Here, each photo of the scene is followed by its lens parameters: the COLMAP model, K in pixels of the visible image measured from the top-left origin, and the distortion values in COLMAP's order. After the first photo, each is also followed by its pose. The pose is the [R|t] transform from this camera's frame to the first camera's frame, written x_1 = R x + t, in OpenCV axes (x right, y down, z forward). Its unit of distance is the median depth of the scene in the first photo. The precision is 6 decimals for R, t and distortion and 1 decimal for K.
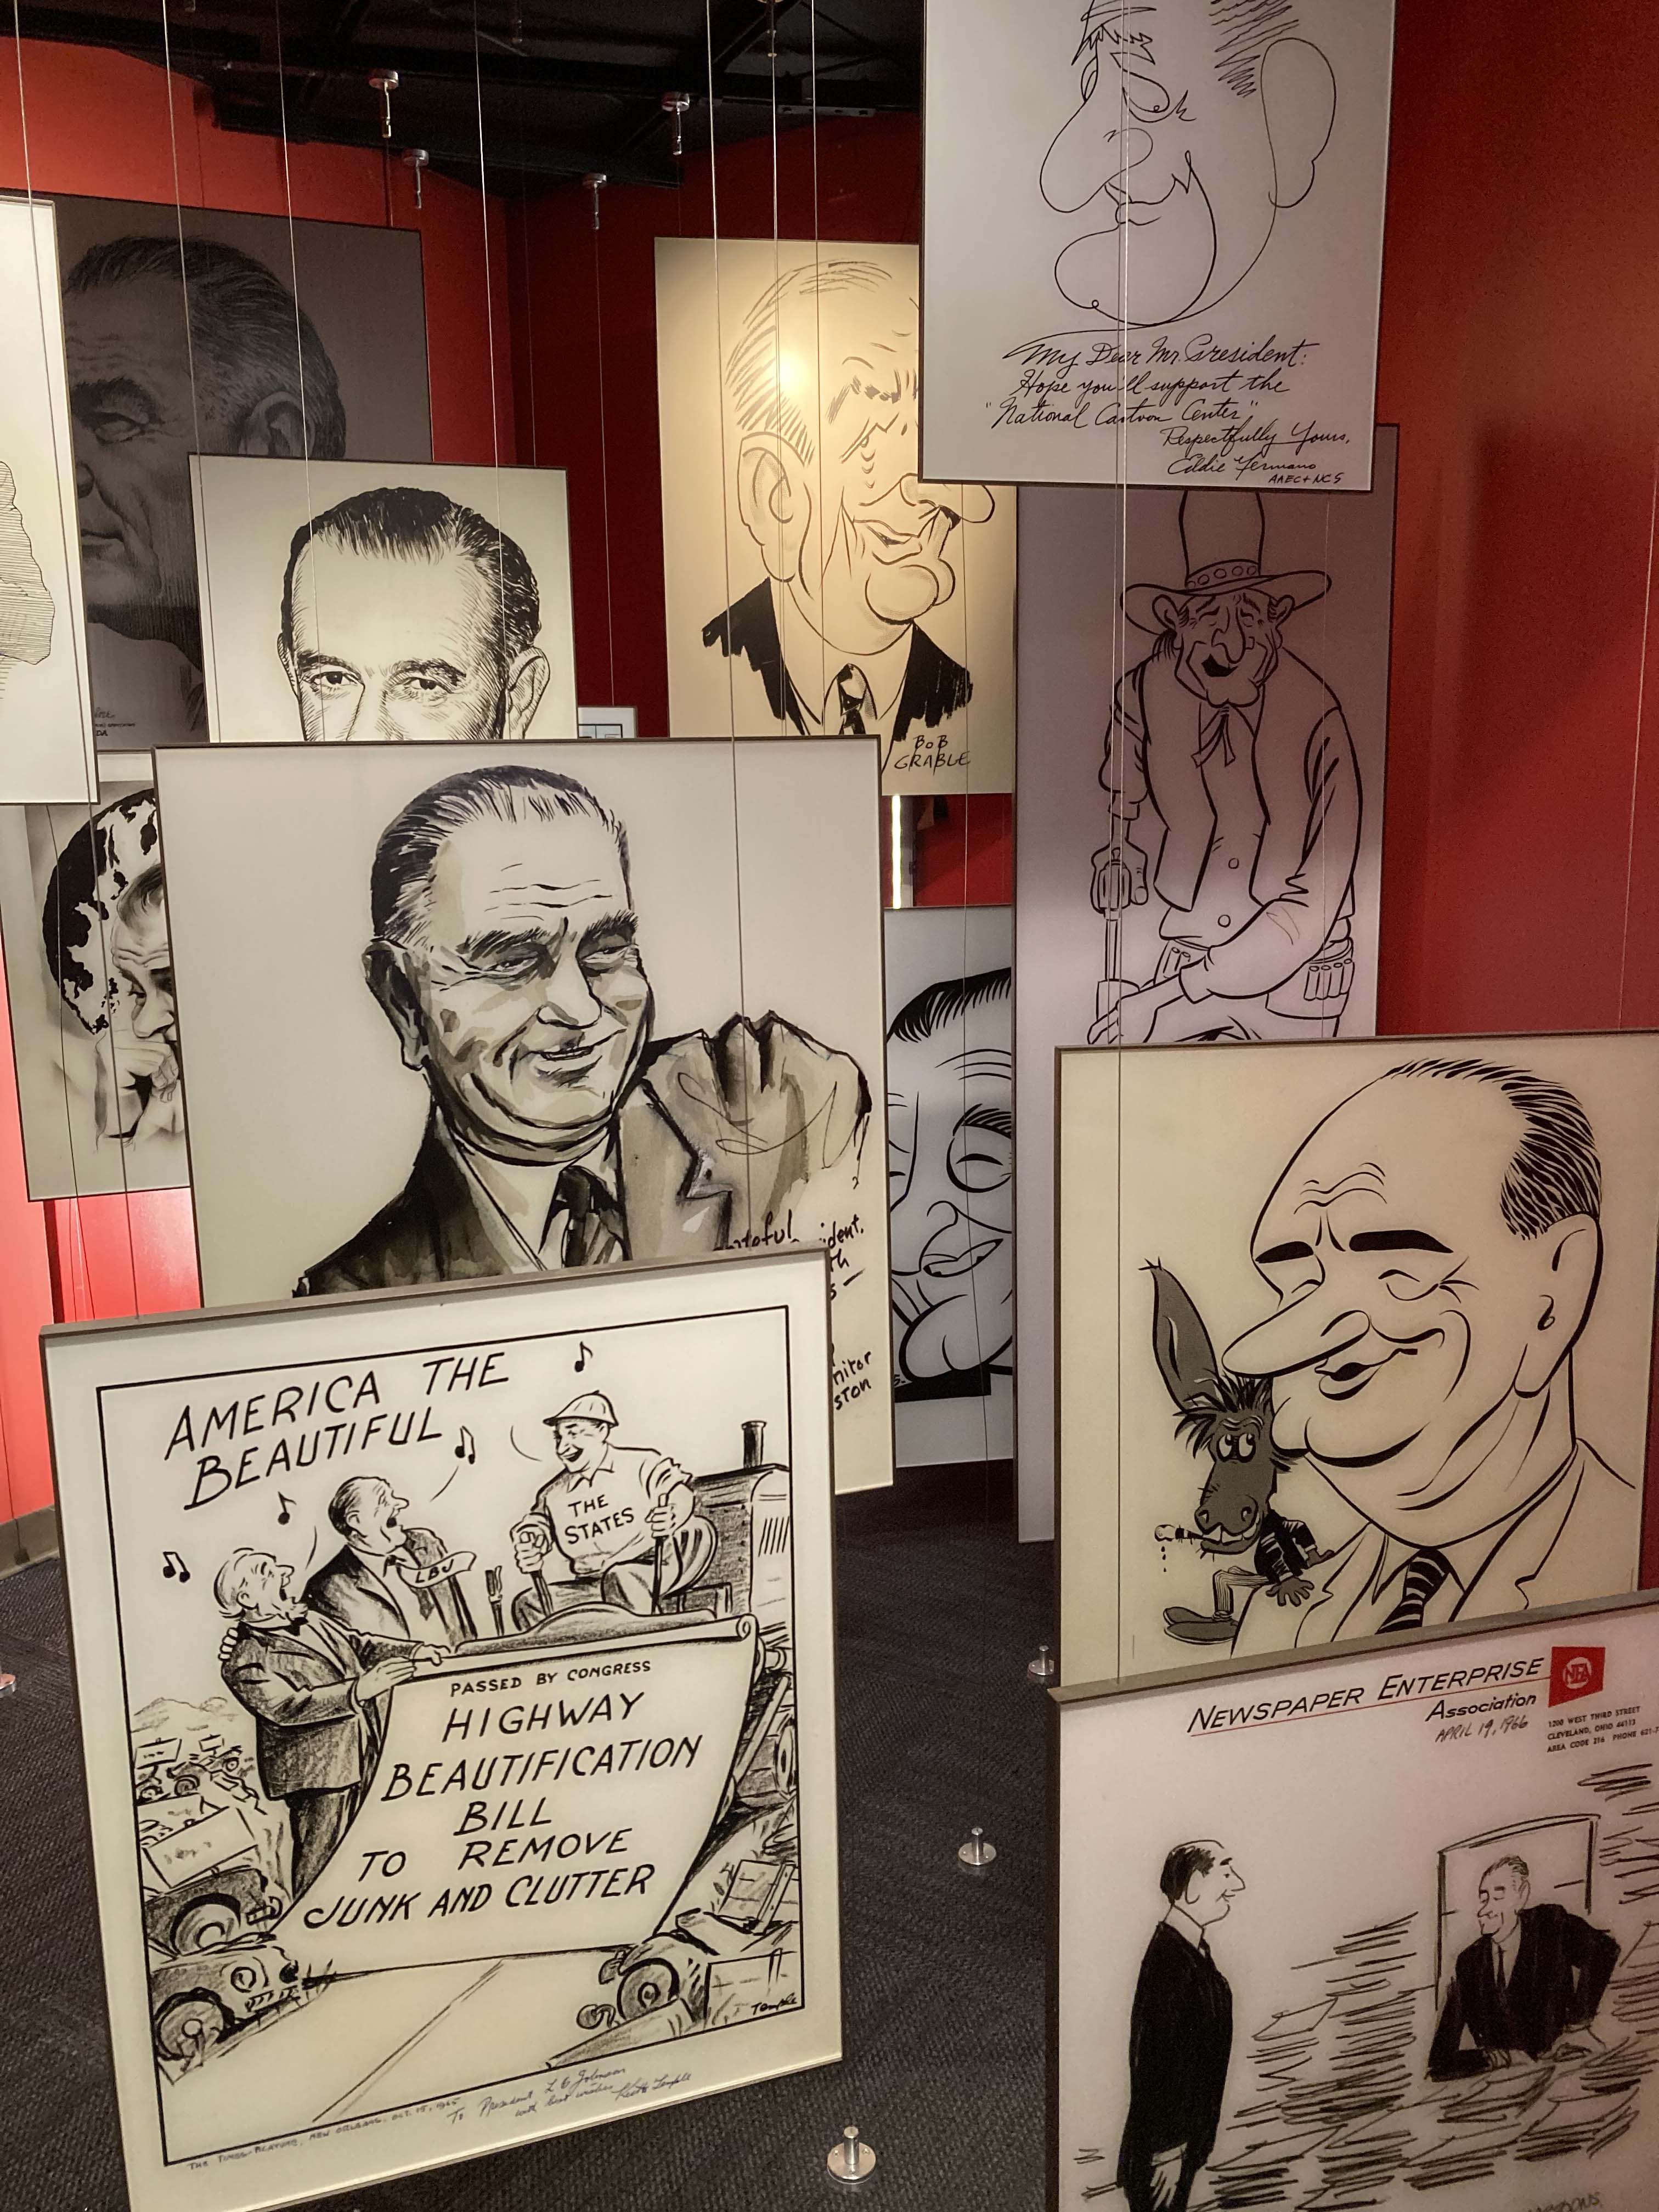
lens RADIAL K [[1843.4, 0, 816.6], [0, 1843.4, 1103.4], [0, 0, 1]] dist [0.049518, -0.026865]
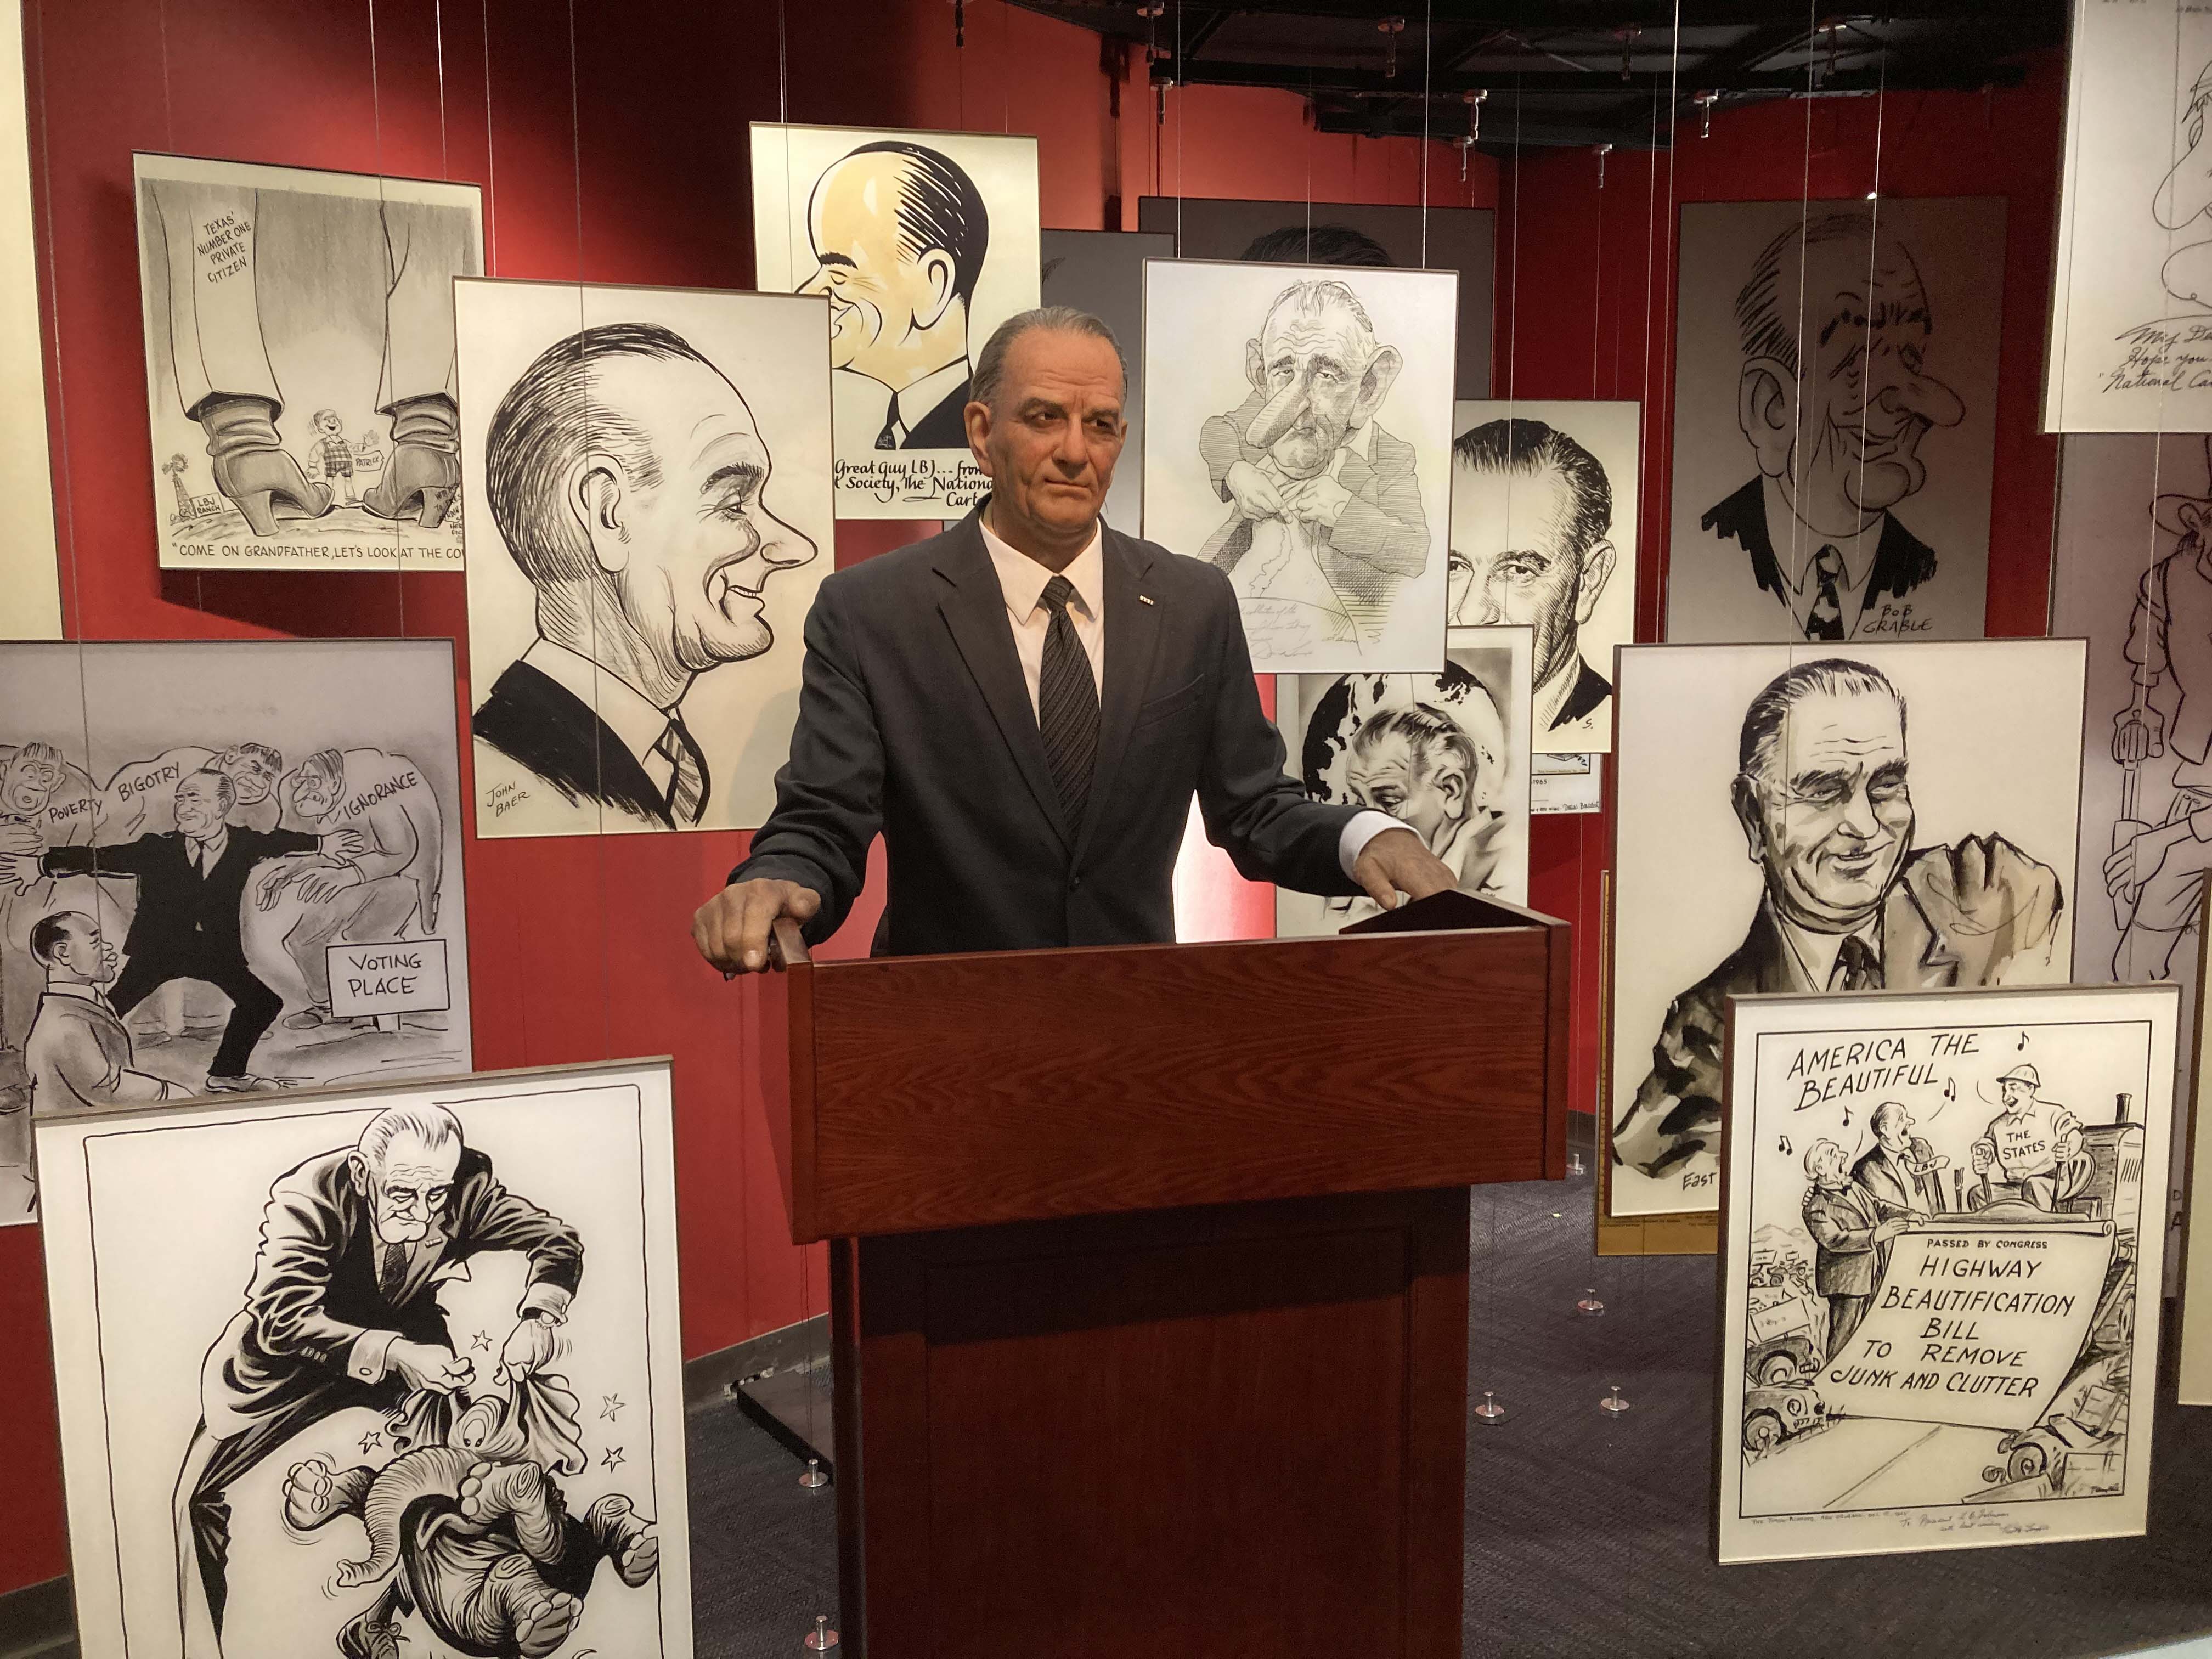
lens RADIAL K [[1843.4, 0, 1114.4], [0, 1843.4, 825.0], [0, 0, 1]] dist [0.049518, -0.026865]
pose [[0.978736, 0.035681, -0.201998, -0.407305], [-0.047104, 0.997534, -0.052027, 0.050658], [0.199643, 0.060435, 0.978003, -0.526658]]
